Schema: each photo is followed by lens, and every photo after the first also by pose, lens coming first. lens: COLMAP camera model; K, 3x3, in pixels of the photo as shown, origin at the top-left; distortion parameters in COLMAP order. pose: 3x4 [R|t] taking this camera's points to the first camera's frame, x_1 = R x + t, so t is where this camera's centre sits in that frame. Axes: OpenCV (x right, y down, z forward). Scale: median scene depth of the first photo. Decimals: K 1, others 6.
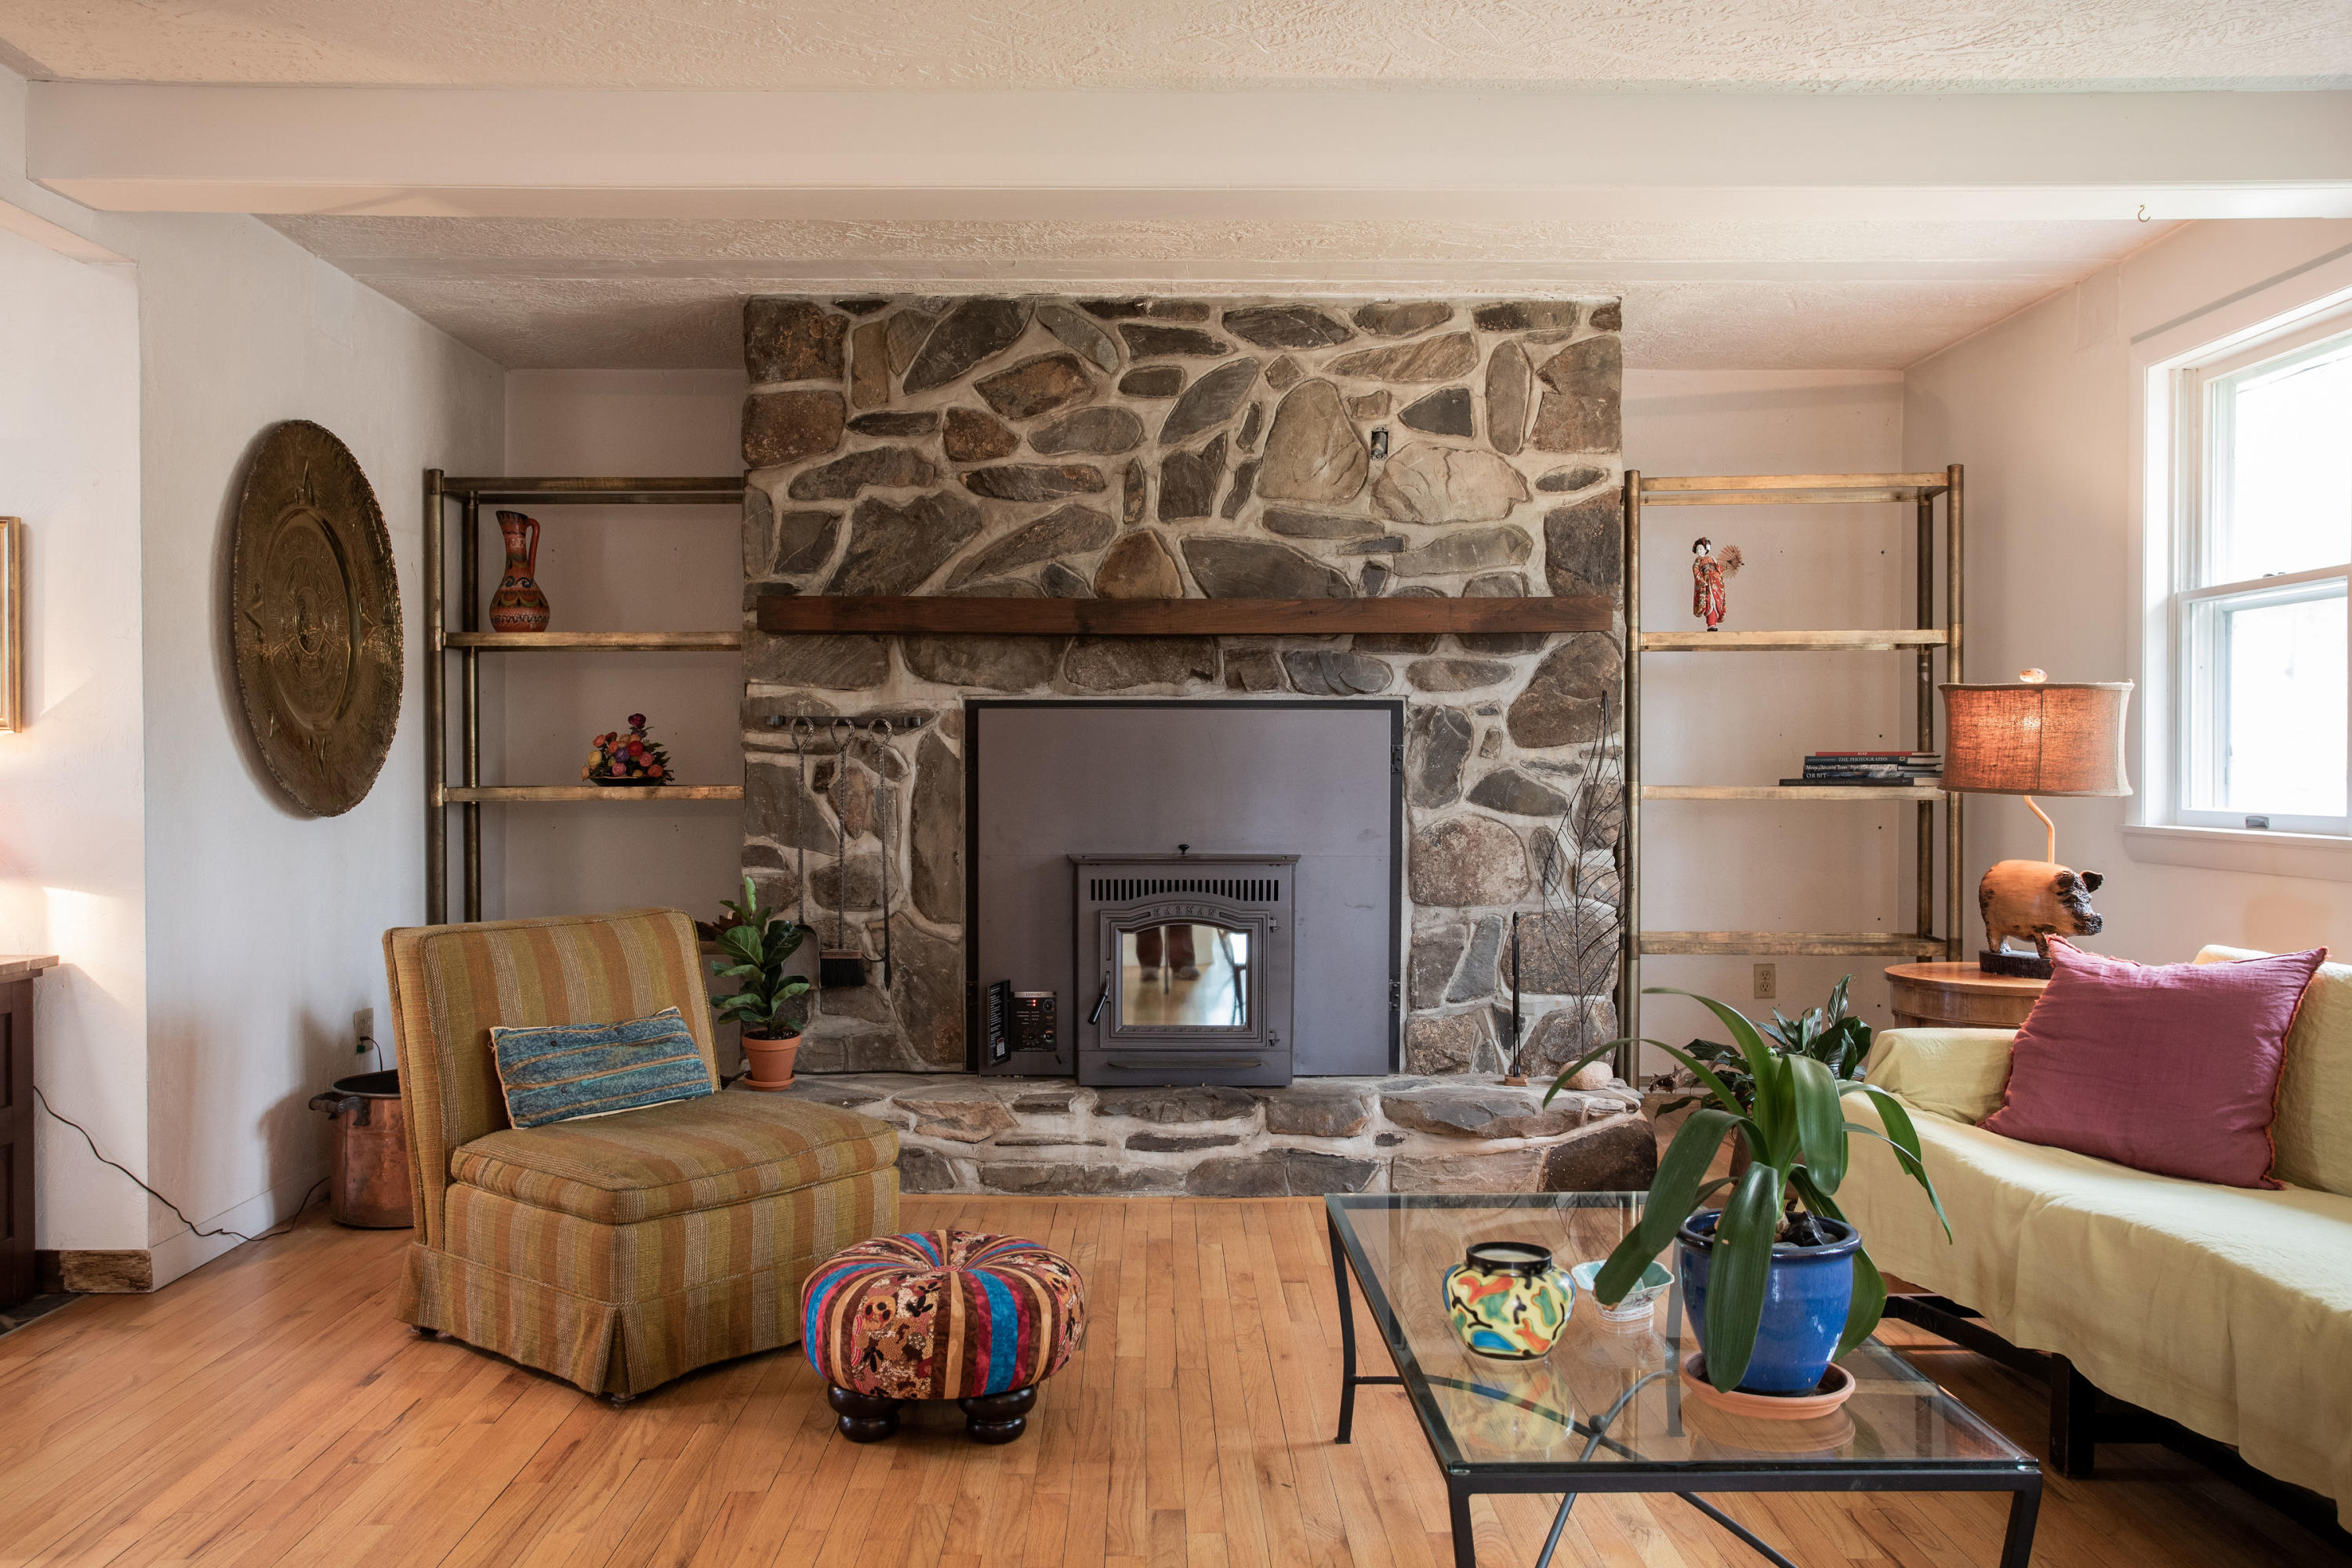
lens RADIAL K [[1927.3, 0, 1180.8], [0, 1927.3, 777.8], [0, 0, 1]] dist [0.013432, 0.018334]
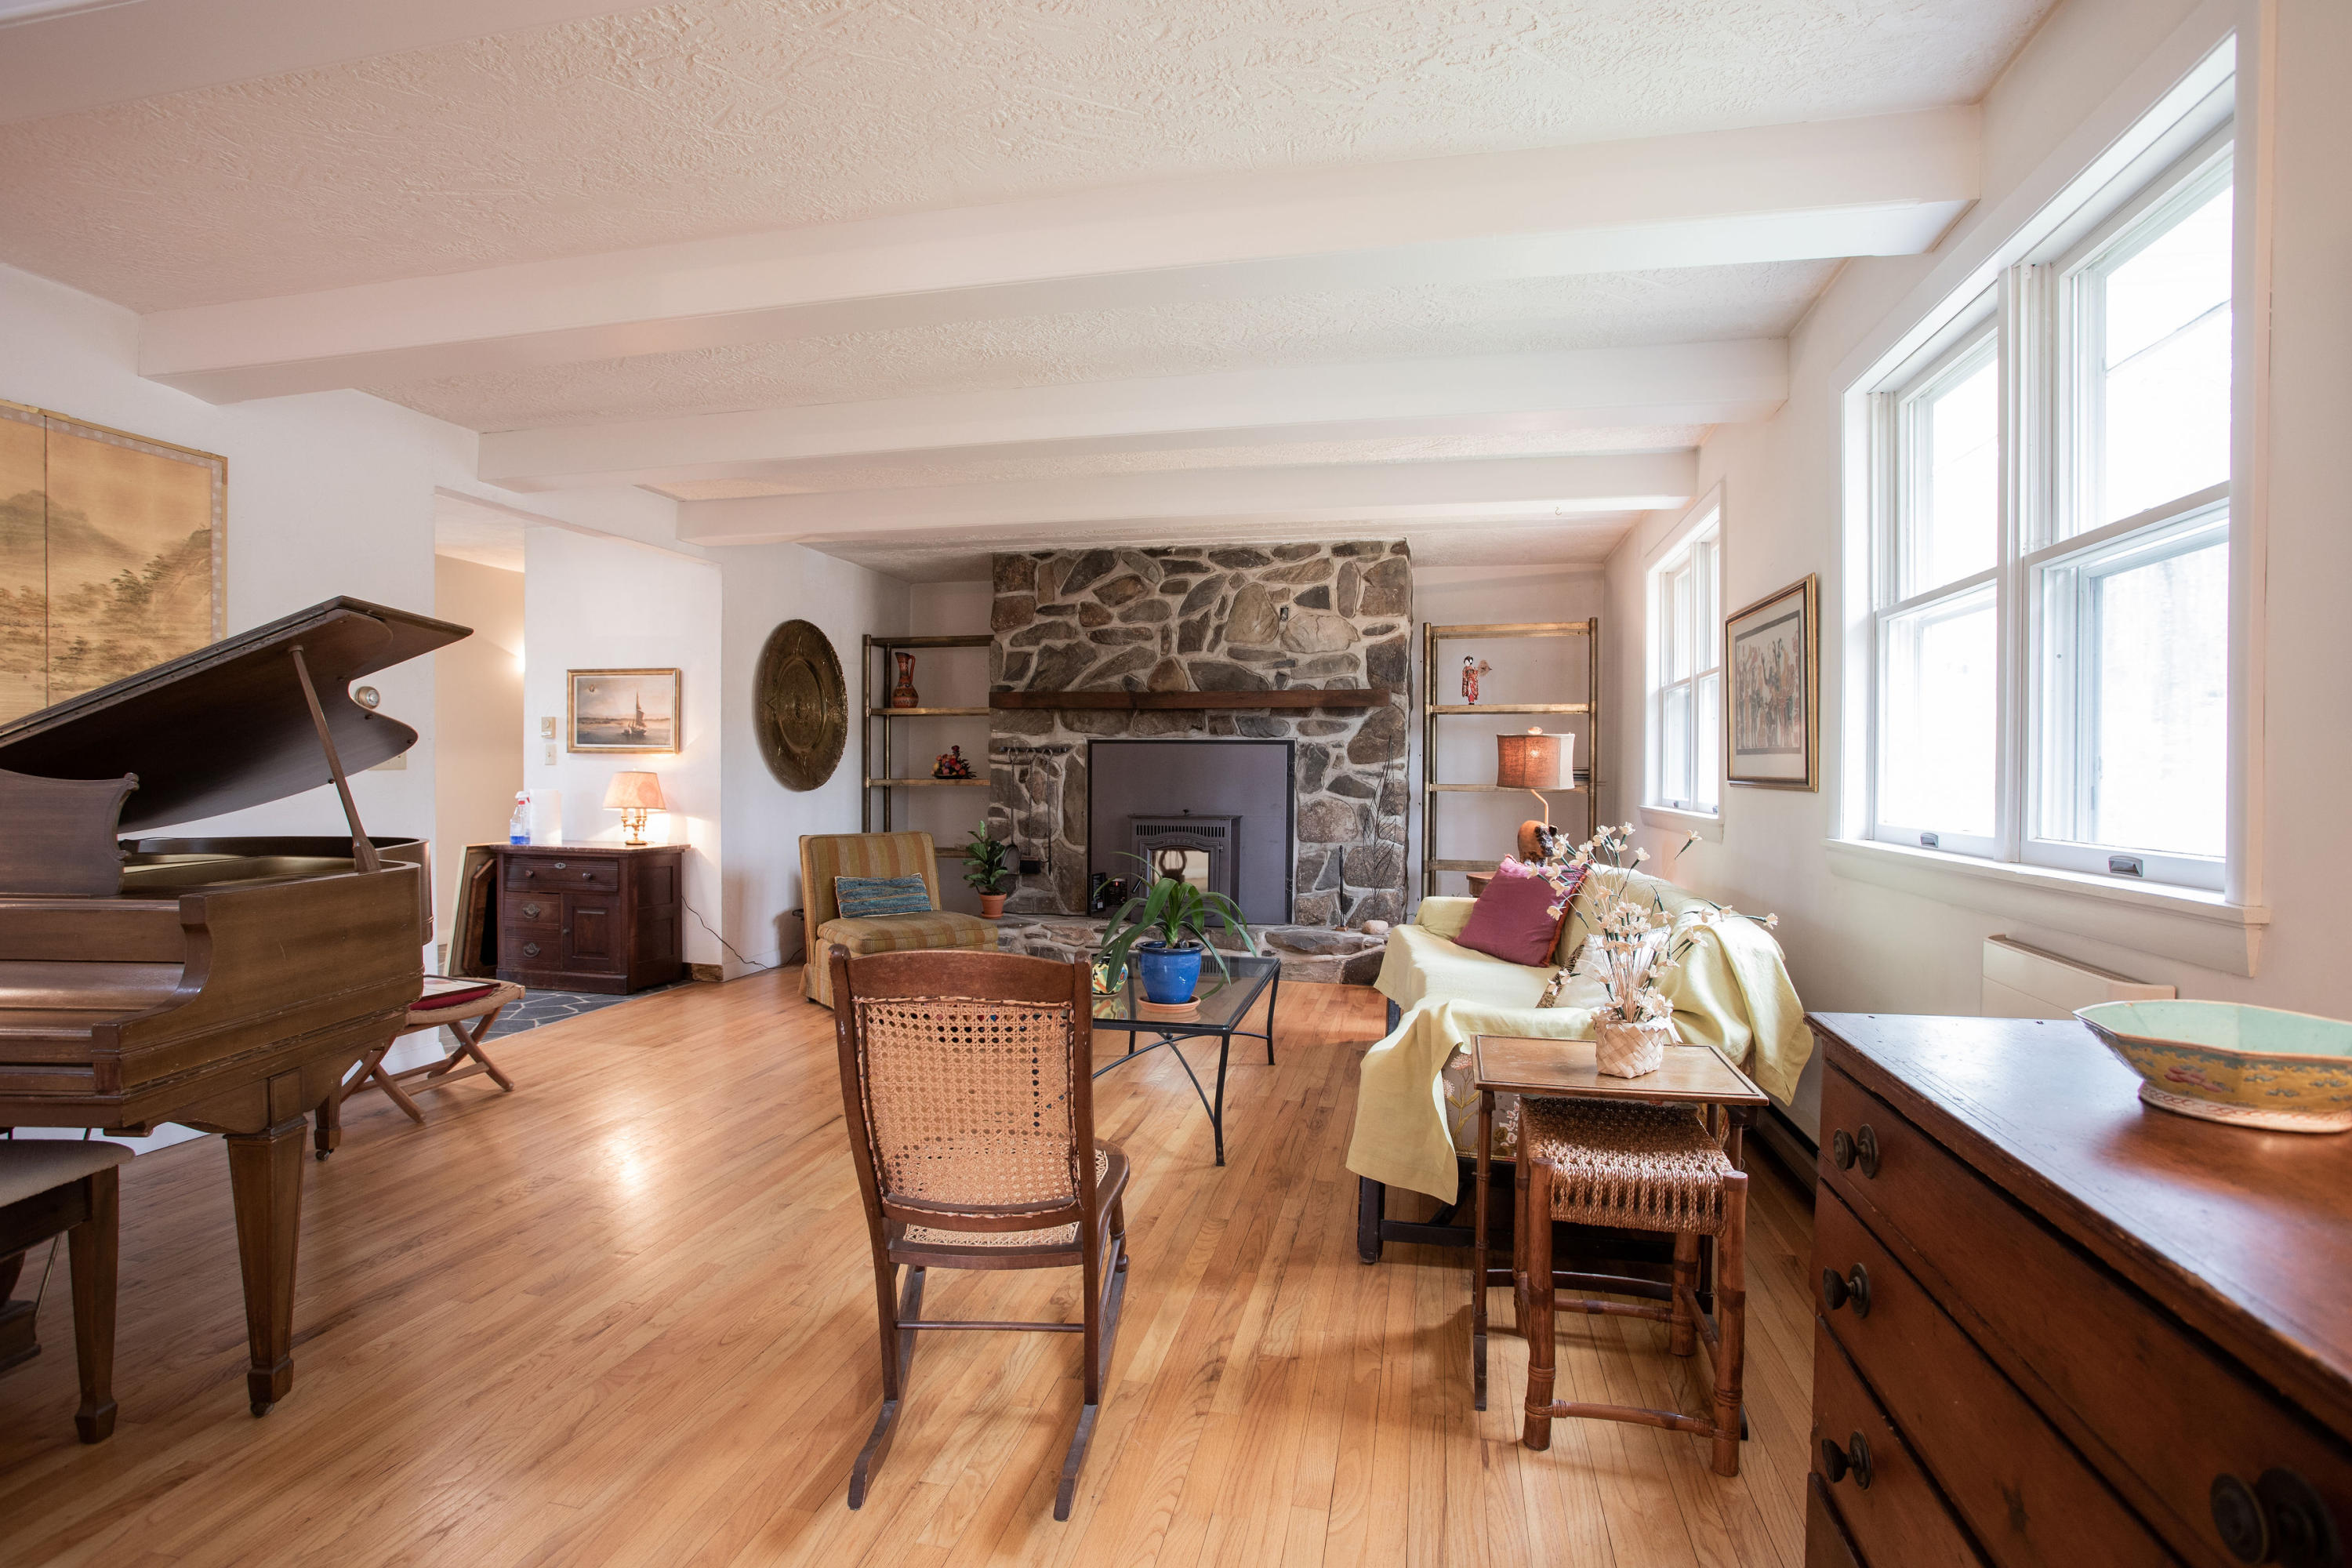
lens RADIAL K [[1192.0, 0, 1174.2], [0, 1192.0, 784.3], [0, 0, 1]] dist [-0.037775, 0.009384]
pose [[0.971778, 0.010587, -0.235658, 0.288909], [-0.009691, 0.999941, 0.004961, 0.001153], [0.235697, -0.002537, 0.971823, -0.247510]]
